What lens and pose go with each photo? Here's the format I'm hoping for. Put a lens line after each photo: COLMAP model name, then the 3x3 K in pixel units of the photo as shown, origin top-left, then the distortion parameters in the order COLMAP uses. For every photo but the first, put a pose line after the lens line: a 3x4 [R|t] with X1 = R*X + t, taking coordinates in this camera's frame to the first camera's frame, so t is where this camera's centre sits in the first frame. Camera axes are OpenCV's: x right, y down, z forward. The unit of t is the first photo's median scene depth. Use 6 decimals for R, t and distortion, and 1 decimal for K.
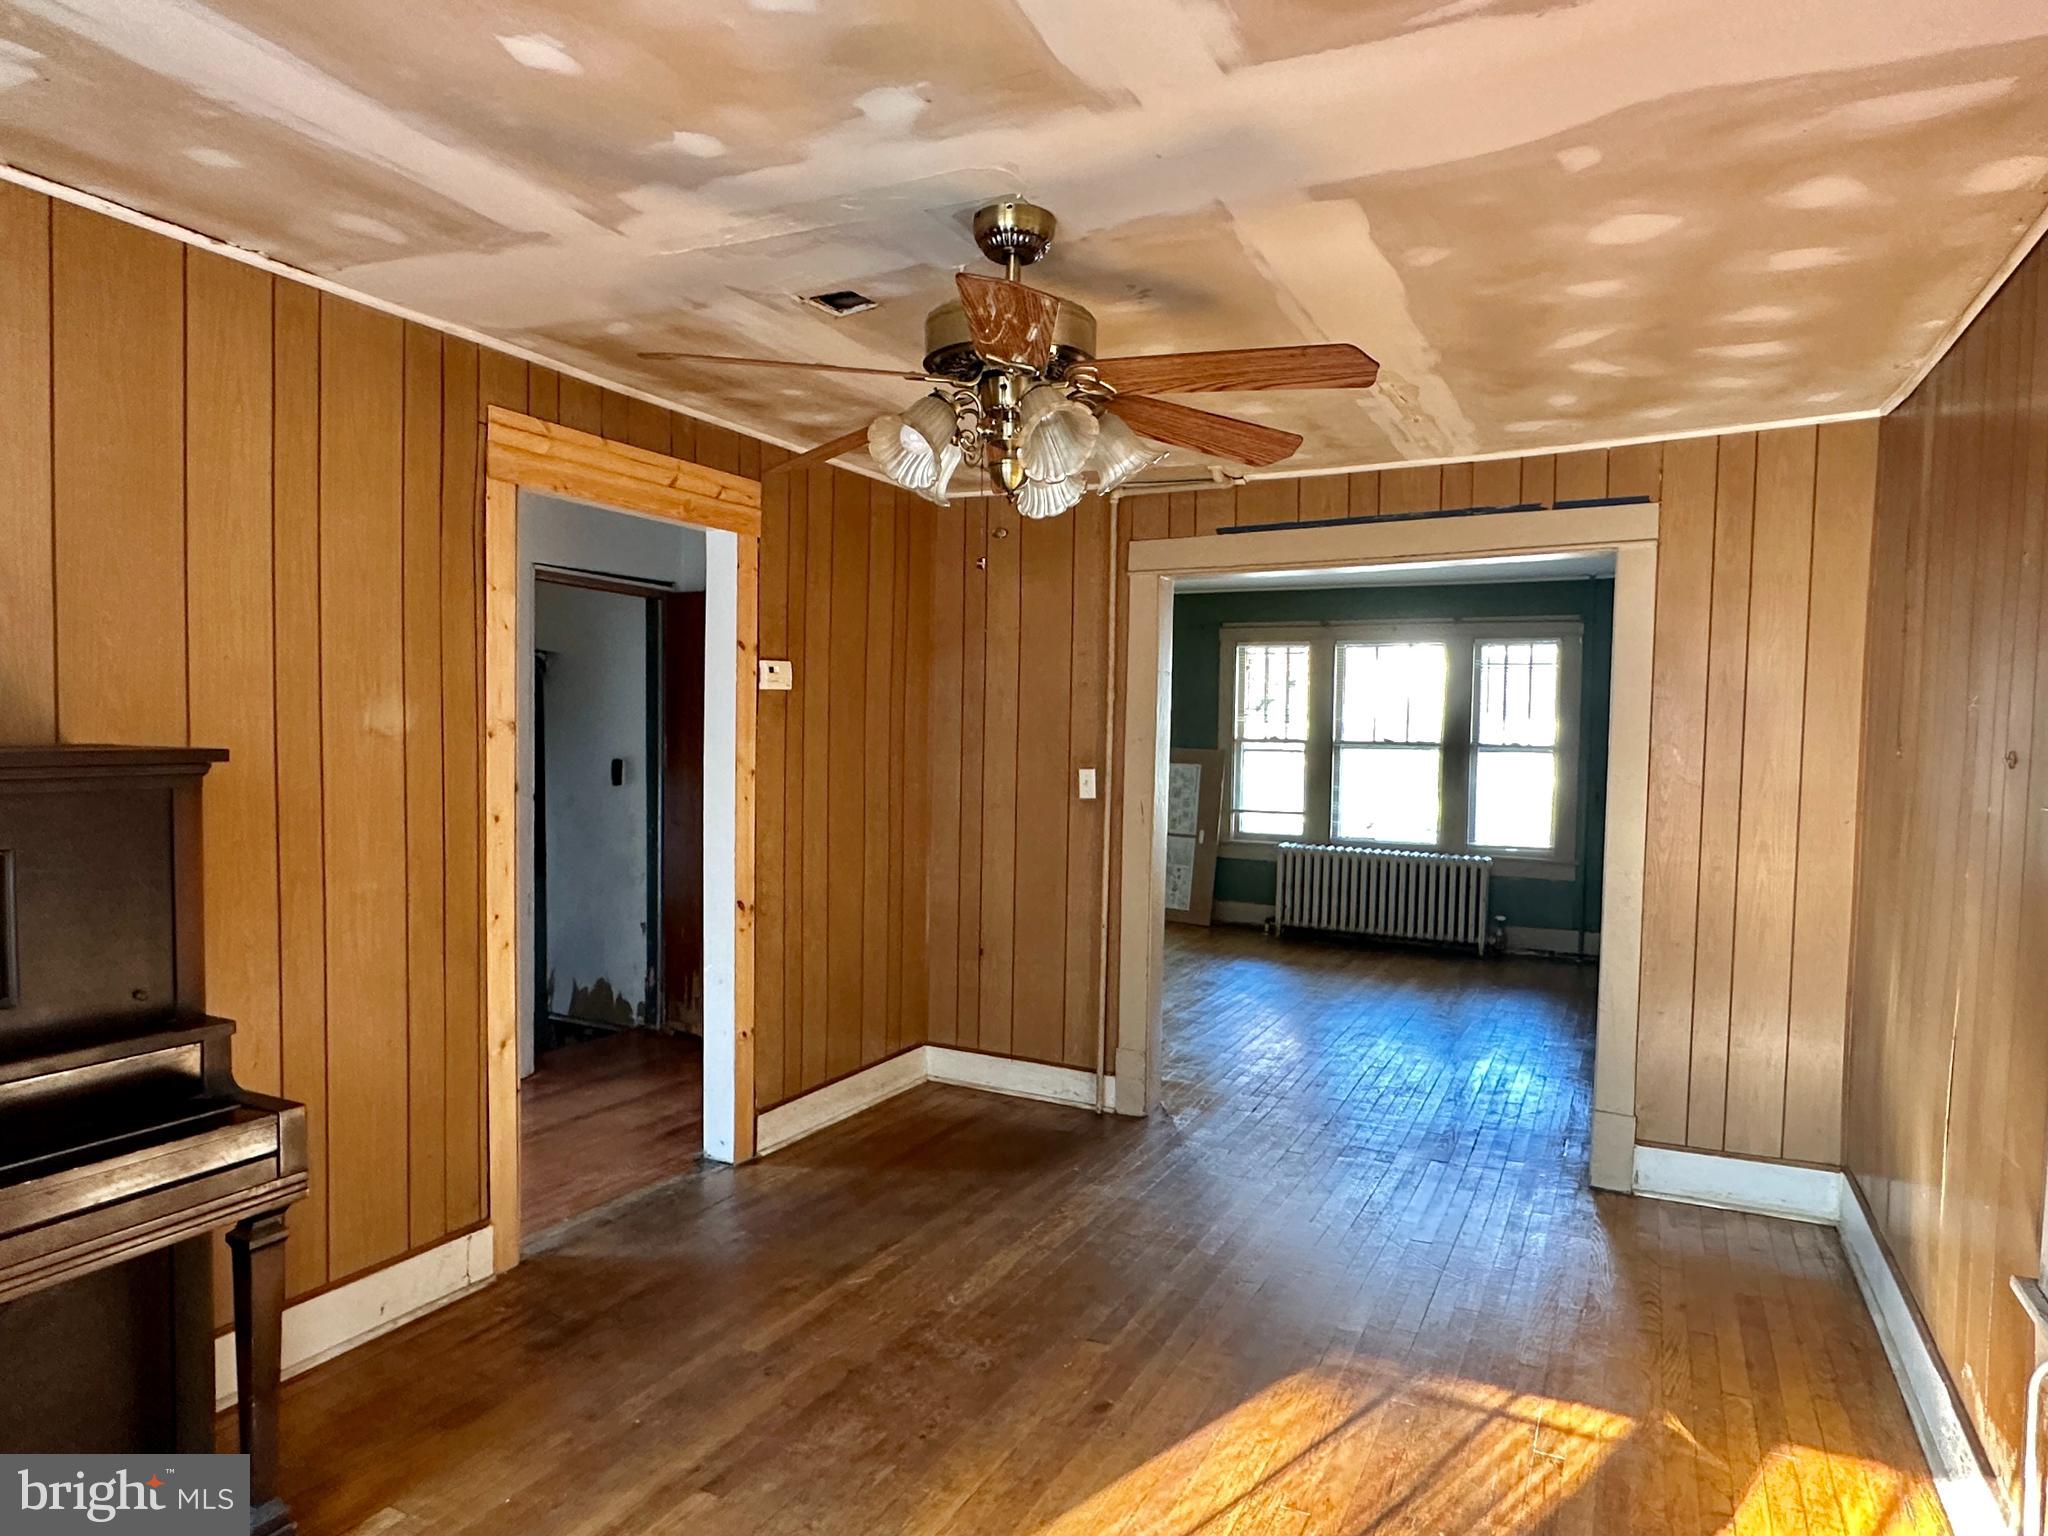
lens RADIAL K [[1225.9, 0, 1019.2], [0, 1225.9, 784.3], [0, 0, 1]] dist [-0.000273, -0.002563]
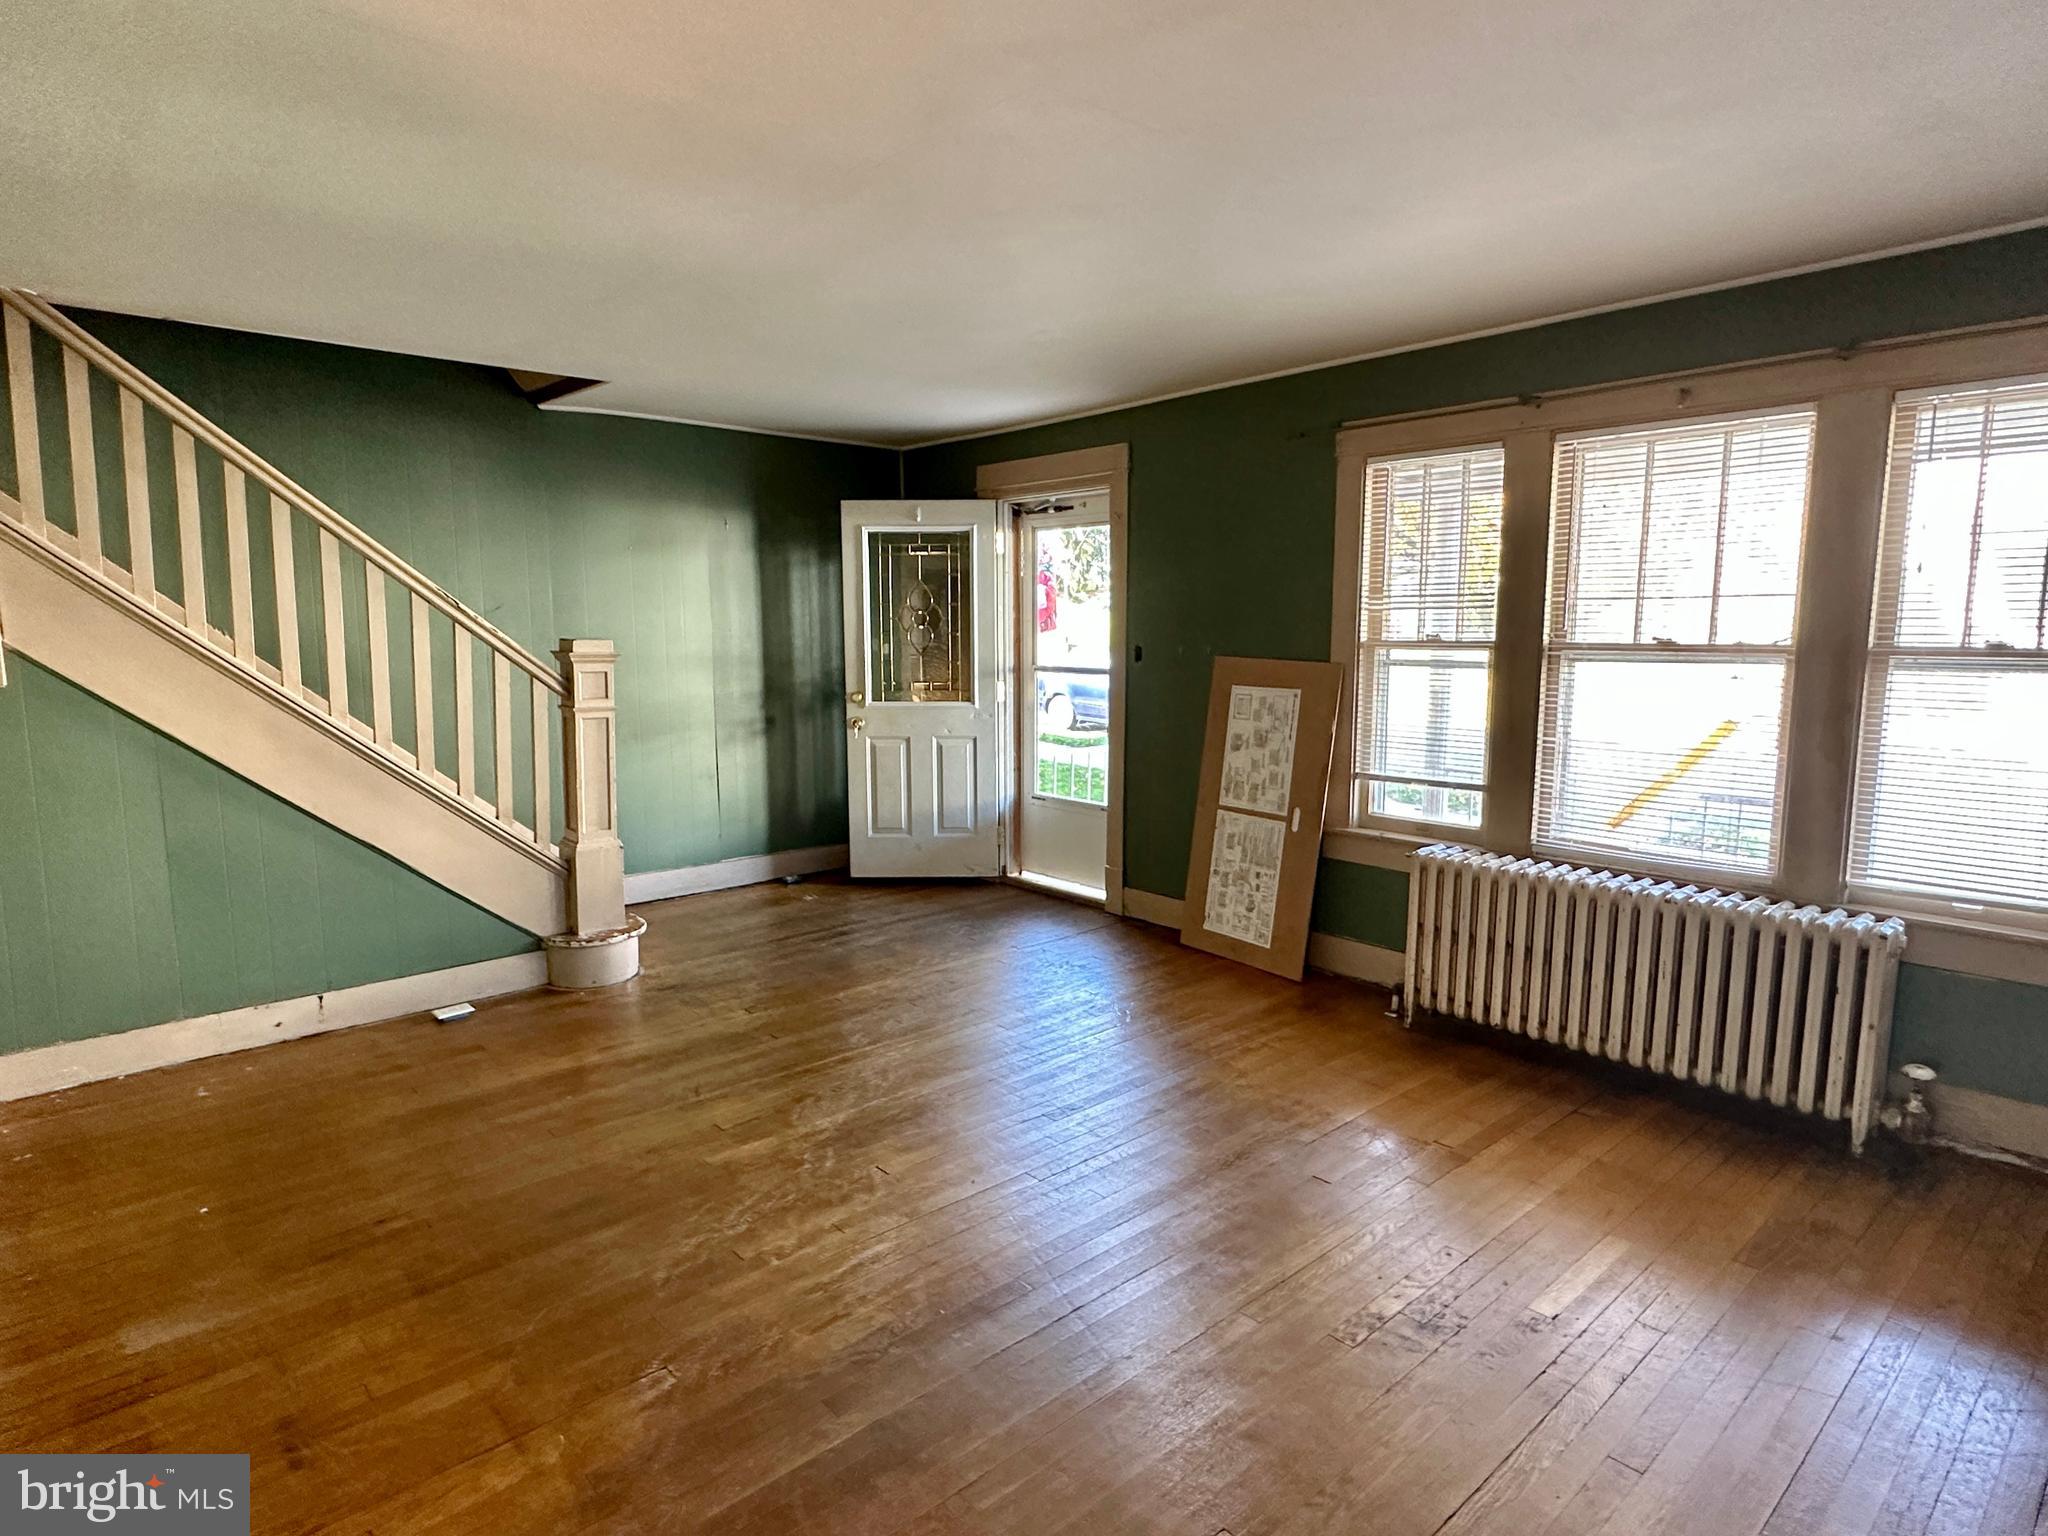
lens RADIAL K [[1113.5, 0, 1028.8], [0, 1113.5, 774.8], [0, 0, 1]] dist [-0.000855, 0.000189]
pose [[0.930523, 0.032628, -0.364777, 0.227219], [-0.003345, 0.996739, 0.080621, -0.018871], [0.366218, -0.073799, 0.927598, 0.505126]]
